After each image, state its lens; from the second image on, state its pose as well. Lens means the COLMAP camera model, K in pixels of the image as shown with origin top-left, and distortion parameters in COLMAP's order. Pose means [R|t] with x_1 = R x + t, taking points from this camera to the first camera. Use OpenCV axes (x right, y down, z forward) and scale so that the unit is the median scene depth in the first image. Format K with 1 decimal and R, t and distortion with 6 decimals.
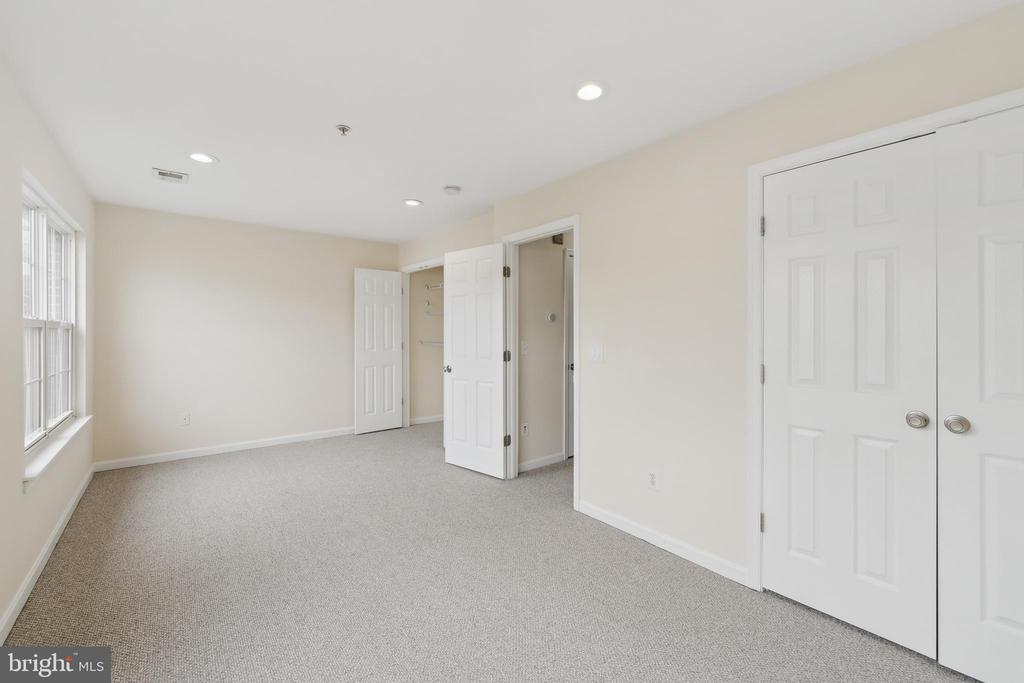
lens RADIAL K [[416.1, 0, 510.6], [0, 416.1, 337.1], [0, 0, 1]] dist [-0.002698, -0.000546]
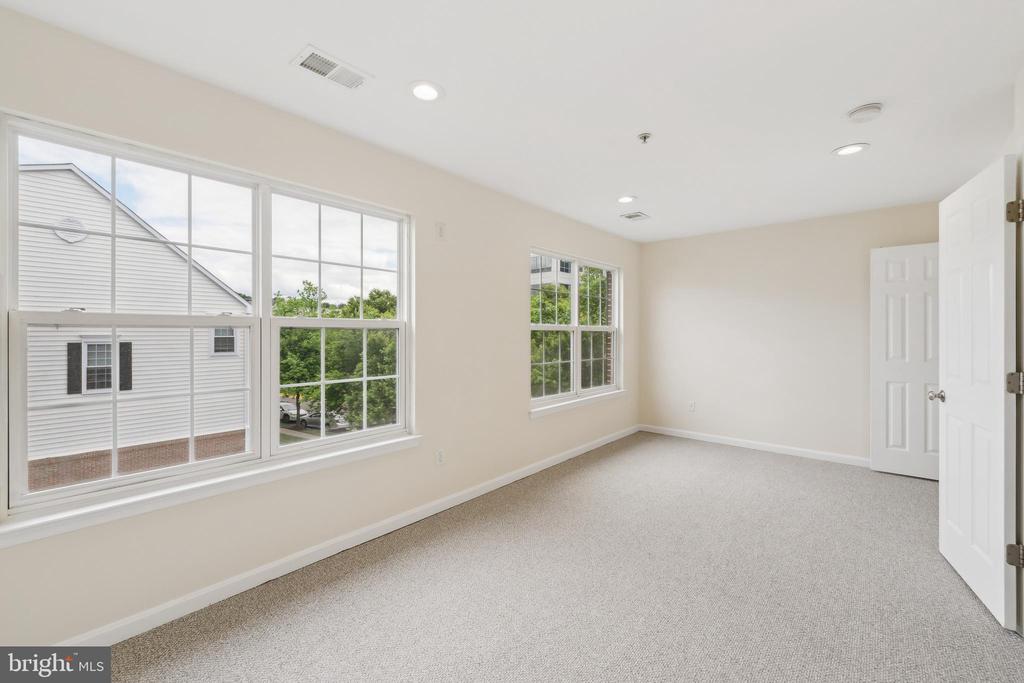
lens RADIAL K [[416.1, 0, 510.6], [0, 416.1, 337.1], [0, 0, 1]] dist [-0.002698, -0.000546]
pose [[0.167404, 0.009428, -0.985843, 0.331481], [-0.014454, 0.999870, 0.007108, -0.002863], [0.985782, 0.013060, 0.167519, 0.293057]]
